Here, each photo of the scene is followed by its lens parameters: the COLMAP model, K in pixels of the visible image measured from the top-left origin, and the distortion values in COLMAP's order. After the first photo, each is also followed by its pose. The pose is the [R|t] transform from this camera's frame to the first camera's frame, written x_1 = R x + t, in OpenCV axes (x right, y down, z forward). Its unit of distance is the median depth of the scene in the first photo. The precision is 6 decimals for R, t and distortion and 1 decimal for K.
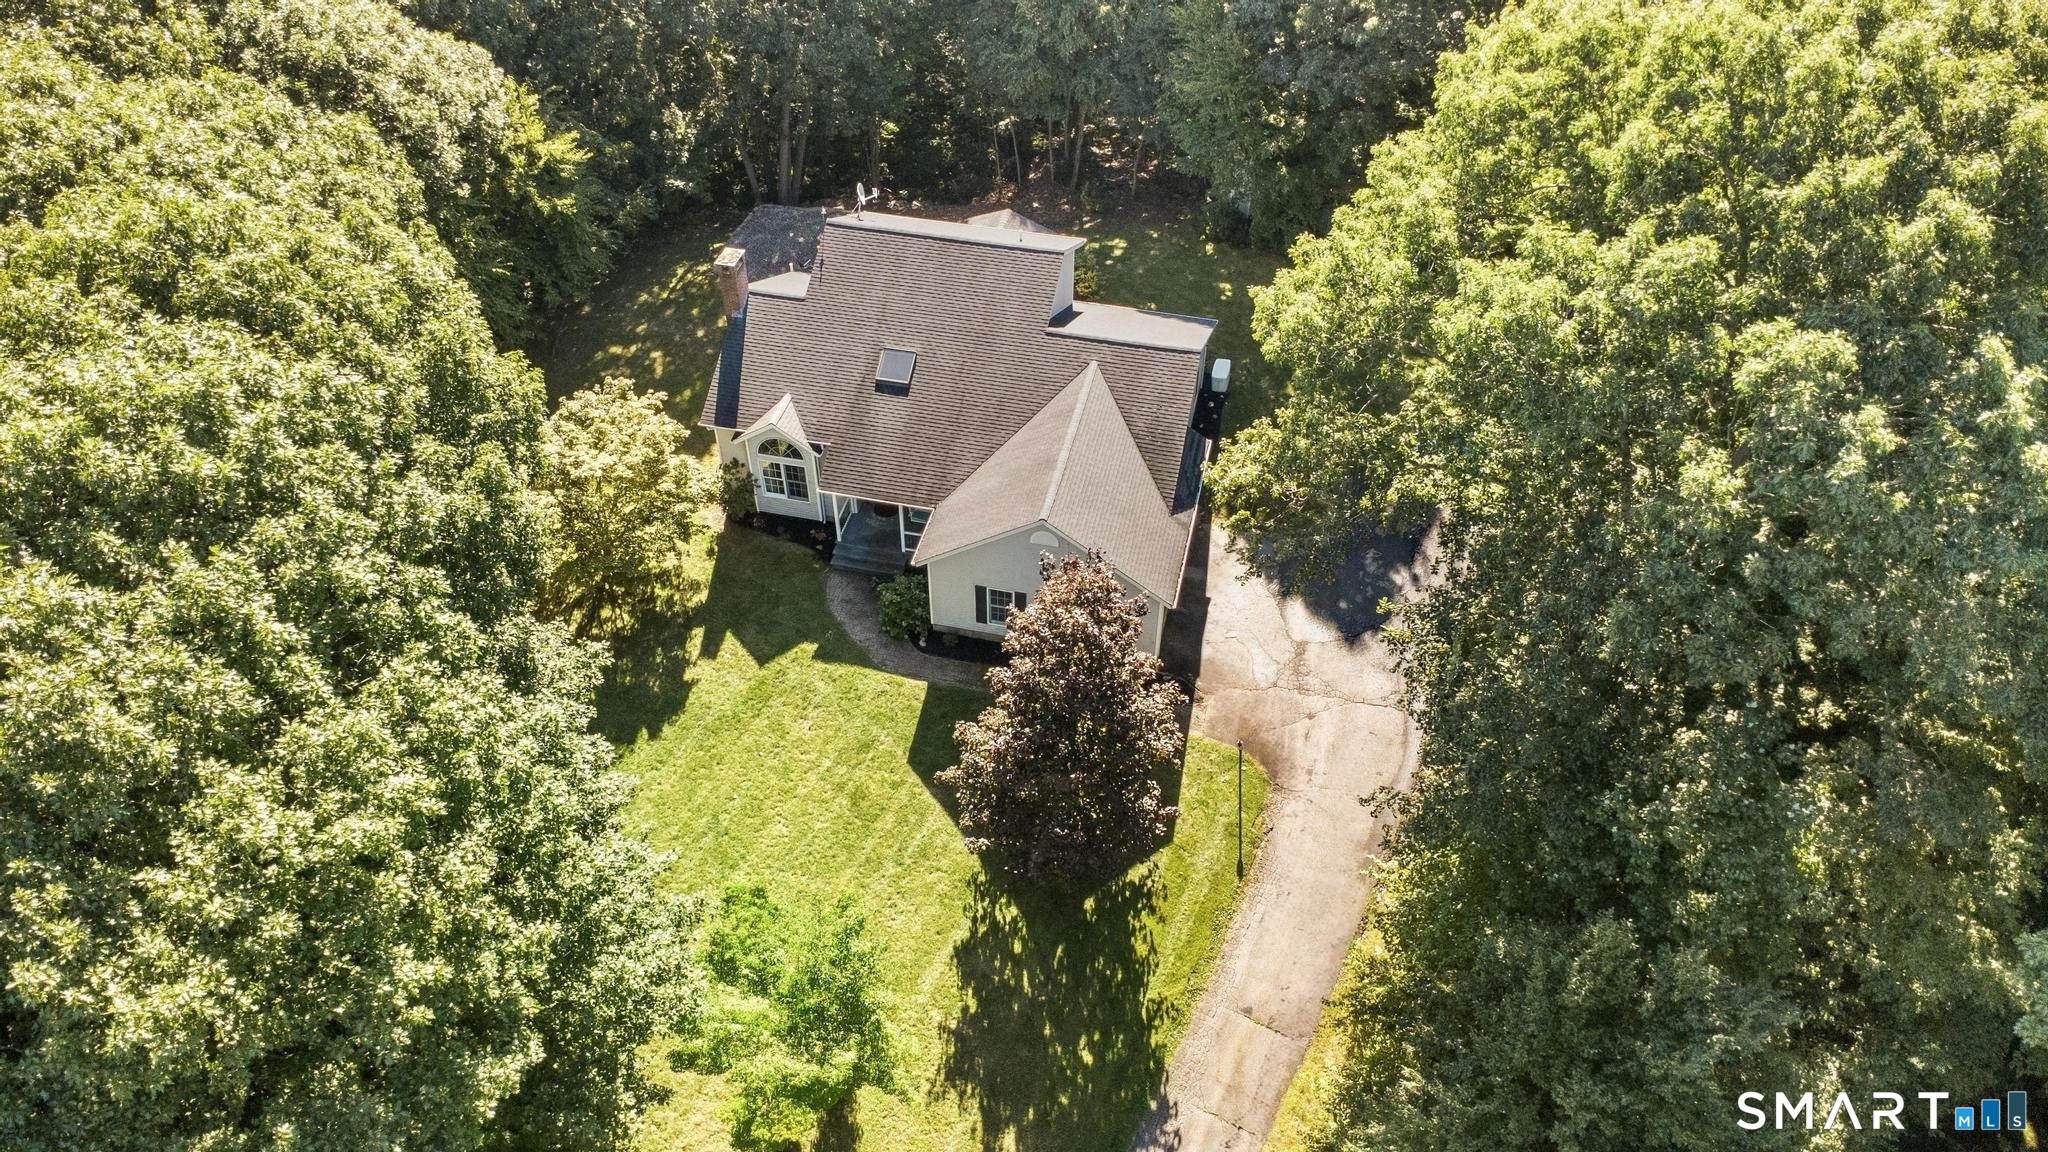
lens RADIAL K [[1407.3, 0, 1003.2], [0, 1407.3, 571.6], [0, 0, 1]] dist [0.003530, 0.001110]
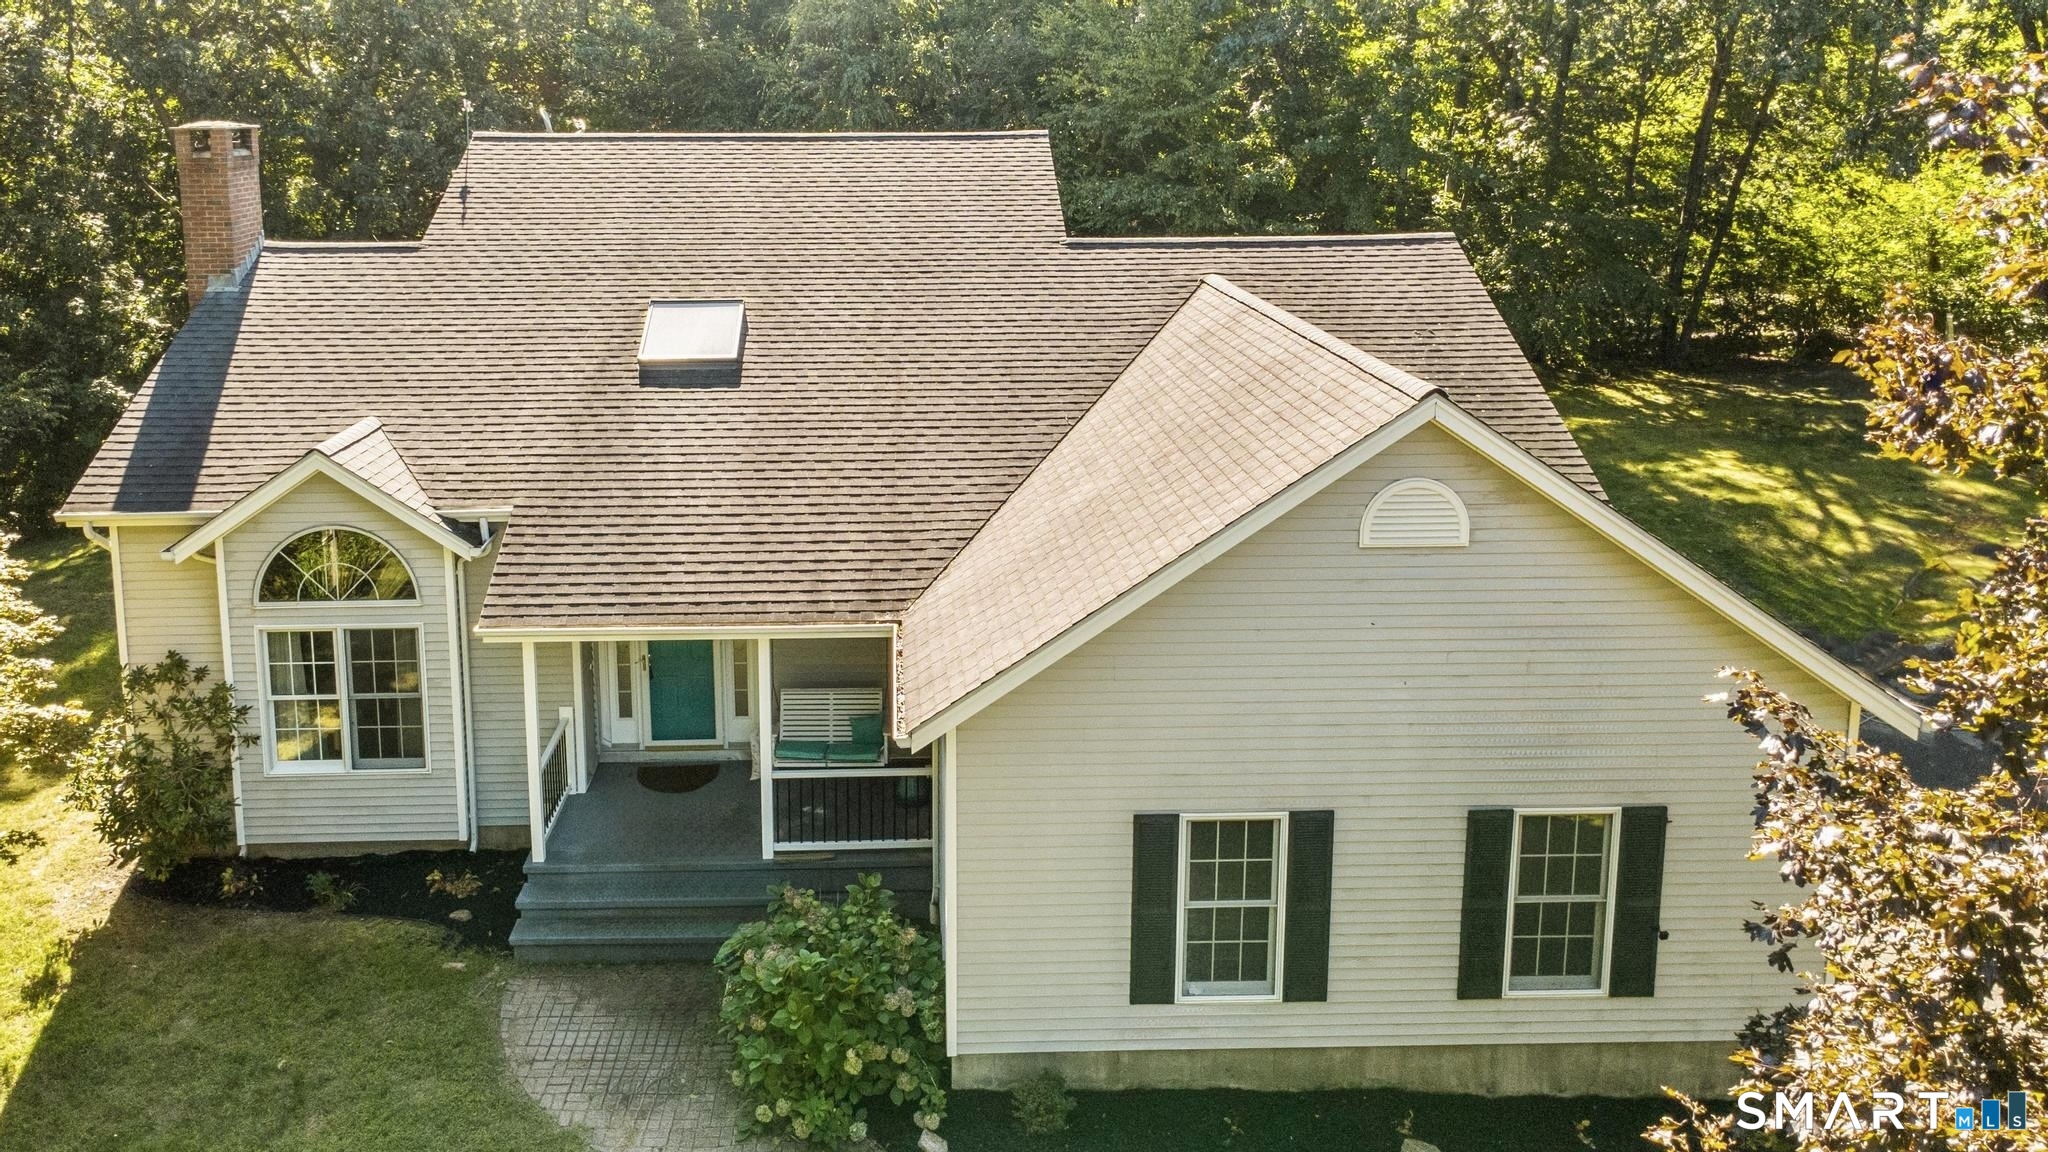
lens RADIAL K [[1600.1, 0, 971.5], [0, 1600.1, 279.8], [0, 0, 1]] dist [0.000252, -0.002233]
pose [[0.967488, -0.039044, 0.249883, -0.111494], [0.180498, 0.798676, -0.574053, 0.089698], [-0.177163, 0.600493, 0.779758, 0.678852]]
